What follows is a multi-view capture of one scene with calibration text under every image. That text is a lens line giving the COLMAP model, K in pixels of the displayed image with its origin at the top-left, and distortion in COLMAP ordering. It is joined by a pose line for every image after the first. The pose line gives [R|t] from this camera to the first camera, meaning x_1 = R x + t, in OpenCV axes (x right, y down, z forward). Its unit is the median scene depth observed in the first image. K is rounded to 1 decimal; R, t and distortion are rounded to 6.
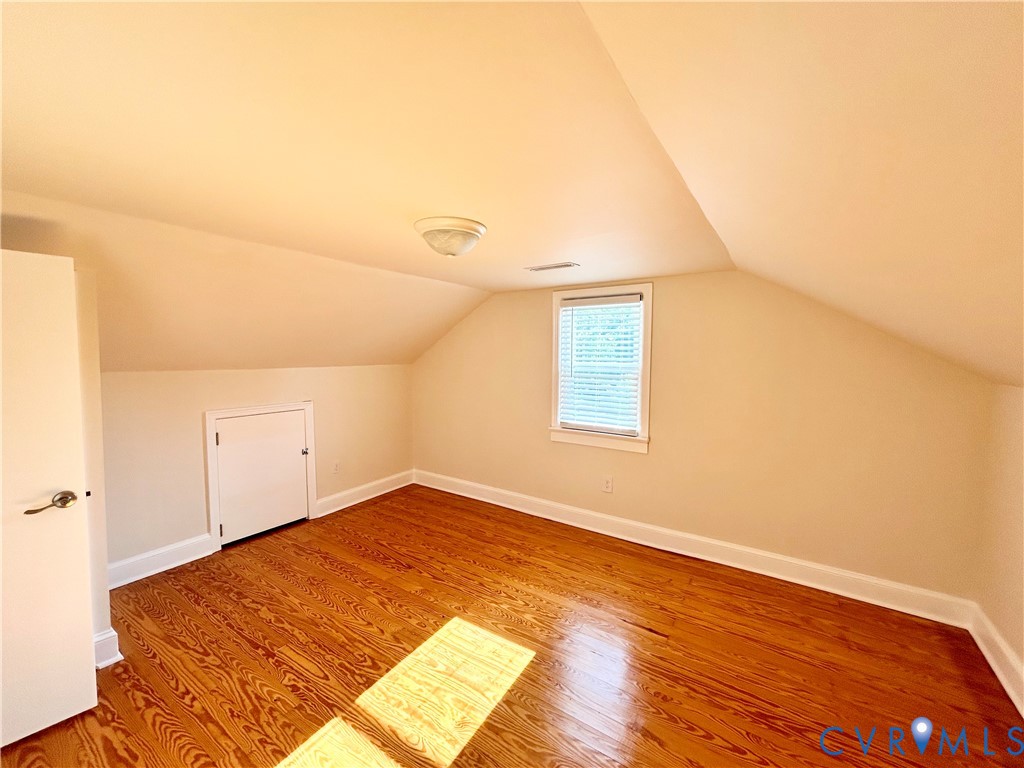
lens RADIAL K [[411.5, 0, 513.3], [0, 411.5, 378.9], [0, 0, 1]] dist [-0.001740, 0.000890]
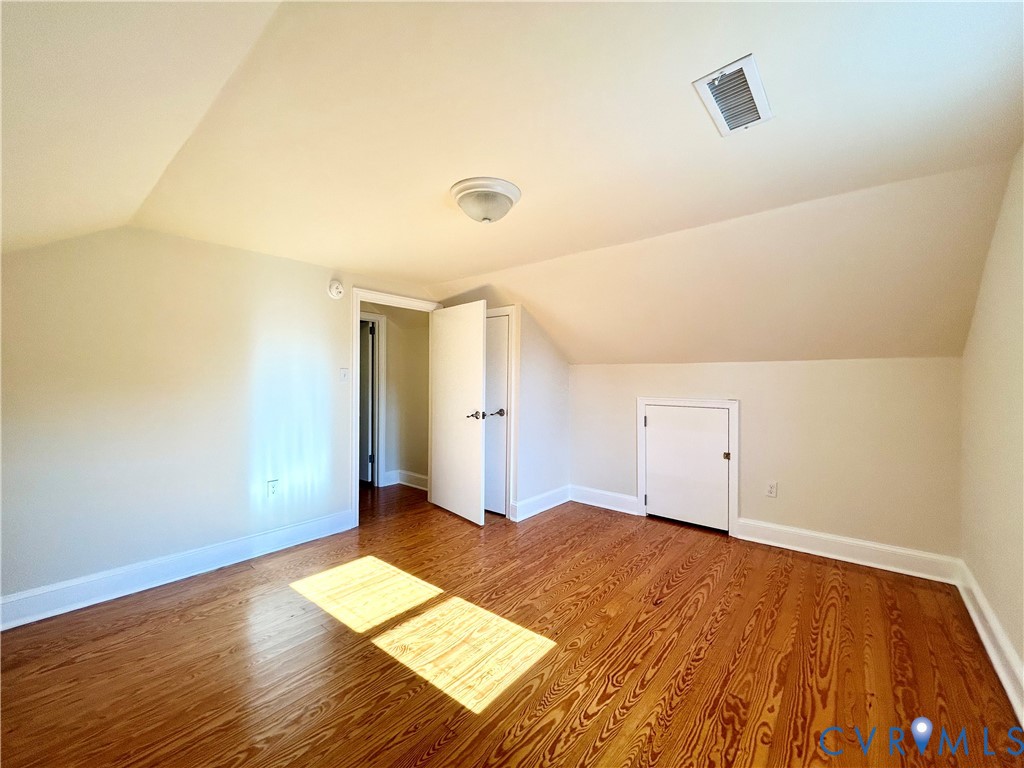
lens RADIAL K [[411.5, 0, 513.3], [0, 411.5, 378.9], [0, 0, 1]] dist [-0.001740, 0.000890]
pose [[-0.101921, -0.005315, -0.994778, 0.642115], [-0.070944, 0.997478, 0.001940, 0.058189], [0.992260, 0.070771, -0.102041, 0.907062]]
